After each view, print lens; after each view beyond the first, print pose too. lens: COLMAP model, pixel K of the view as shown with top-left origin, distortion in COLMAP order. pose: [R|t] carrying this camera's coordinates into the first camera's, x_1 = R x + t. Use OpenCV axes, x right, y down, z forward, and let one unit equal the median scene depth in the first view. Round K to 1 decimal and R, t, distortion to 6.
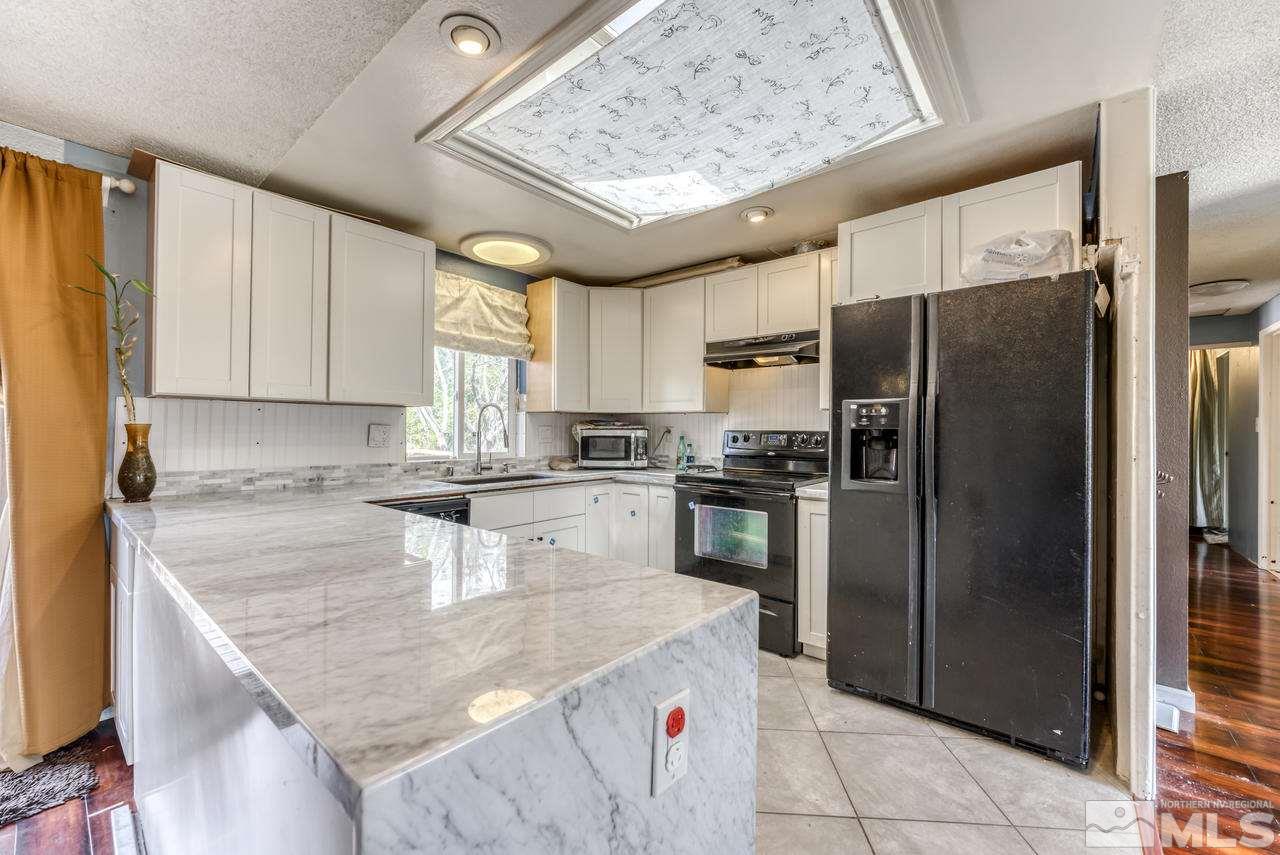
lens RADIAL K [[523.1, 0, 629.0], [0, 523.1, 421.4], [0, 0, 1]] dist [-0.009643, 0.000795]
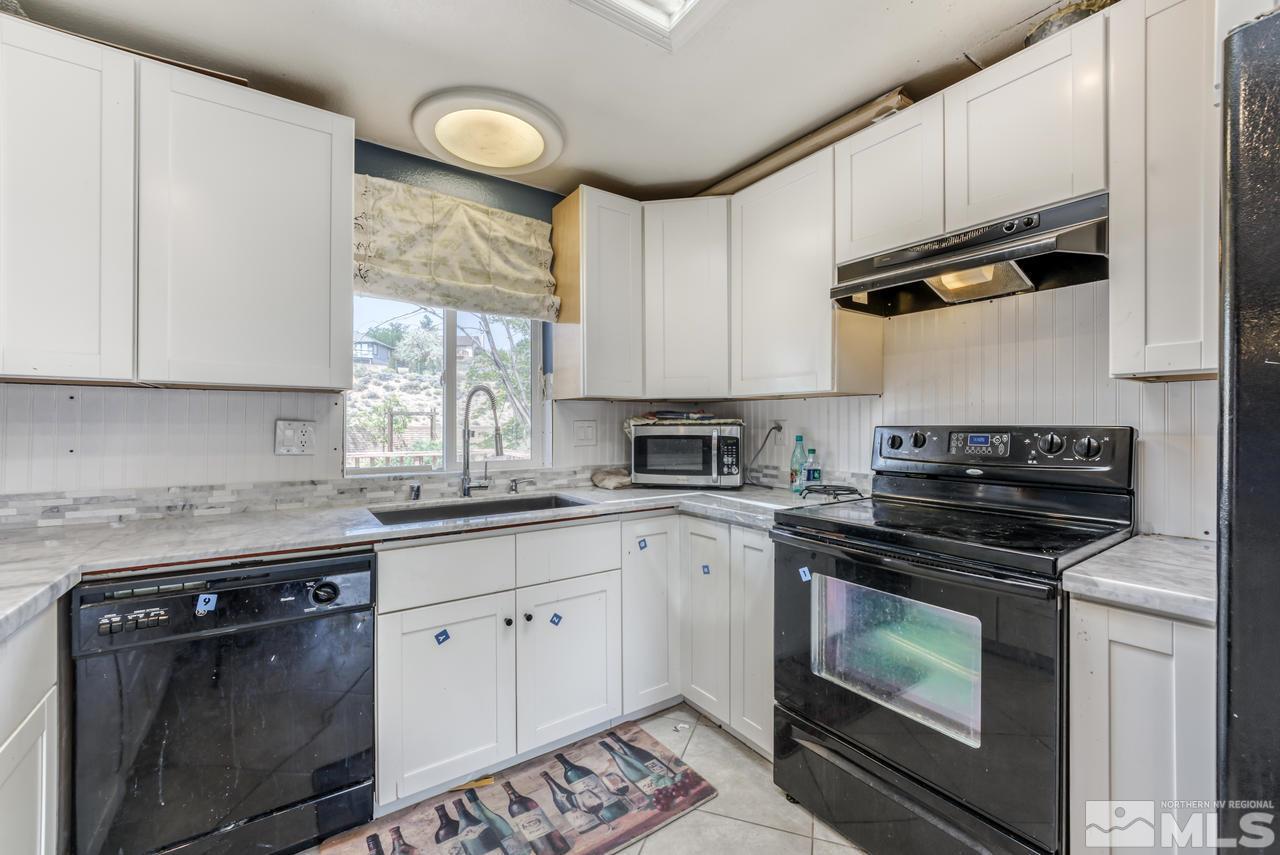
lens RADIAL K [[523.1, 0, 643.5], [0, 523.1, 416.9], [0, 0, 1]] dist [-0.009643, 0.000795]
pose [[0.970057, -0.009485, -0.242693, 0.083488], [0.009719, 0.999953, -0.000233, 0.005569], [0.242684, -0.002133, 0.970103, 0.424590]]
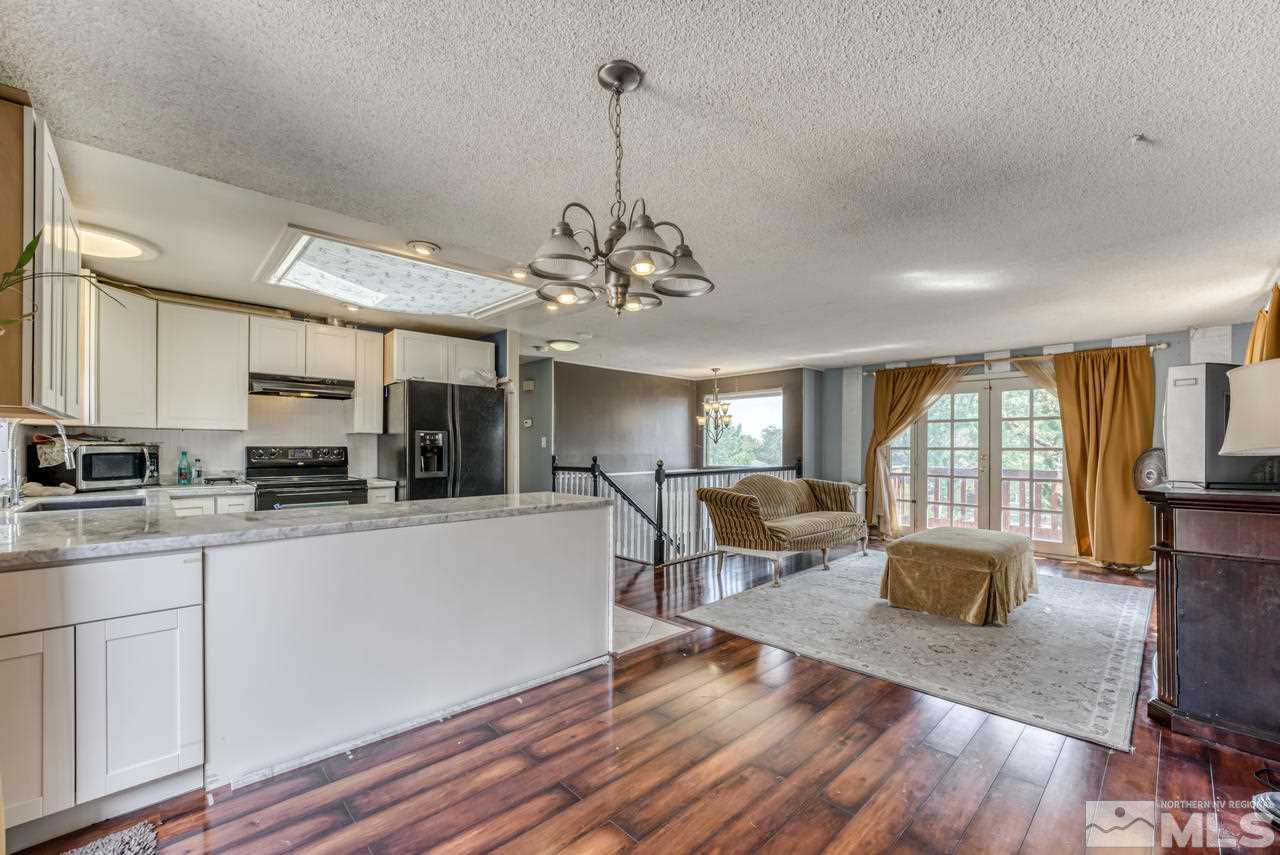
lens RADIAL K [[523.1, 0, 631.0], [0, 523.1, 440.6], [0, 0, 1]] dist [-0.009643, 0.000795]
pose [[0.100388, 0.006978, 0.994924, -0.944642], [-0.019462, 0.999798, -0.005048, -0.007237], [-0.994758, -0.018857, 0.100503, 0.025847]]
